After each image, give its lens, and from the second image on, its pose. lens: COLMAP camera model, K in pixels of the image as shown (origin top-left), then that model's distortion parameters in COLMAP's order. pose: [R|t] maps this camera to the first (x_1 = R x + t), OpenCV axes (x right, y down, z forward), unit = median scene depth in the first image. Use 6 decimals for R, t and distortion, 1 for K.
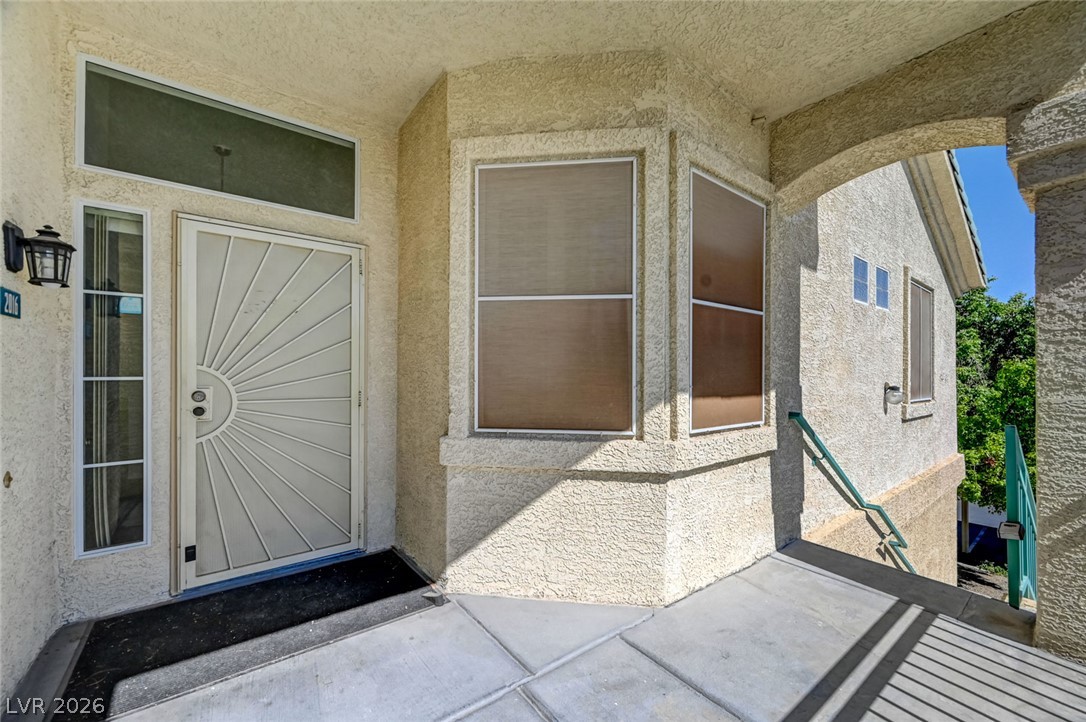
lens RADIAL K [[434.4, 0, 543.1], [0, 434.4, 371.1], [0, 0, 1]] dist [0.002383, 0.000296]
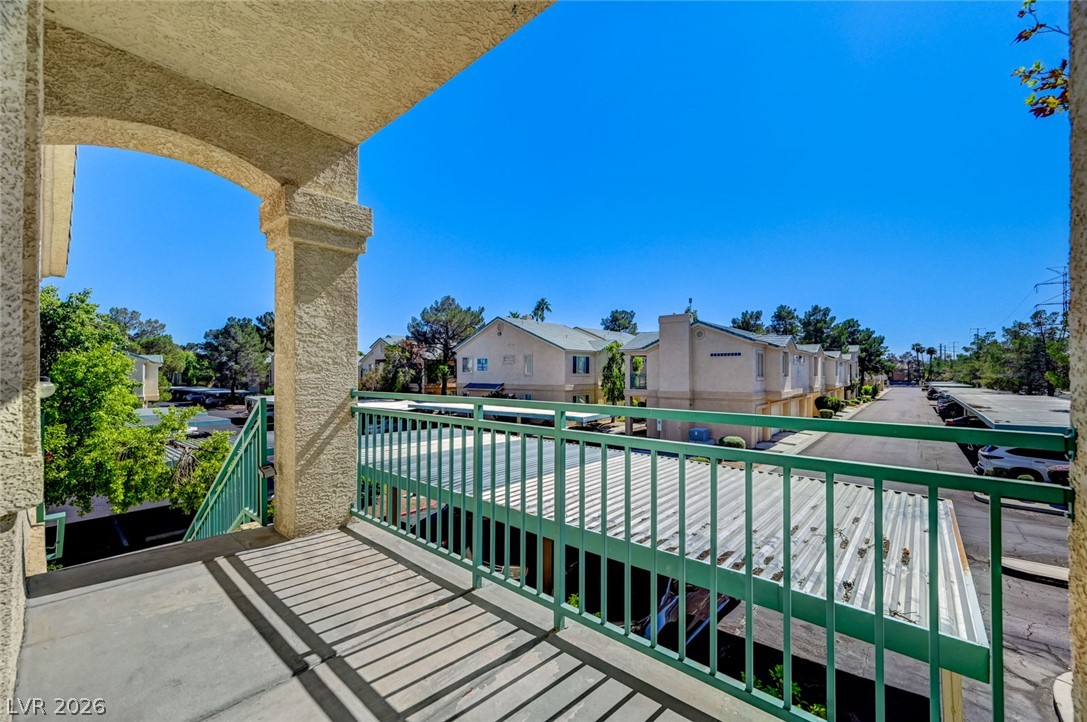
lens RADIAL K [[434.8, 0, 538.4], [0, 434.8, 366.4], [0, 0, 1]] dist [0.002383, 0.000296]
pose [[-0.191013, 0.007350, 0.981560, -0.476849], [-0.007088, 0.999936, -0.008867, 0.030283], [-0.981562, -0.008651, -0.190949, 0.399722]]
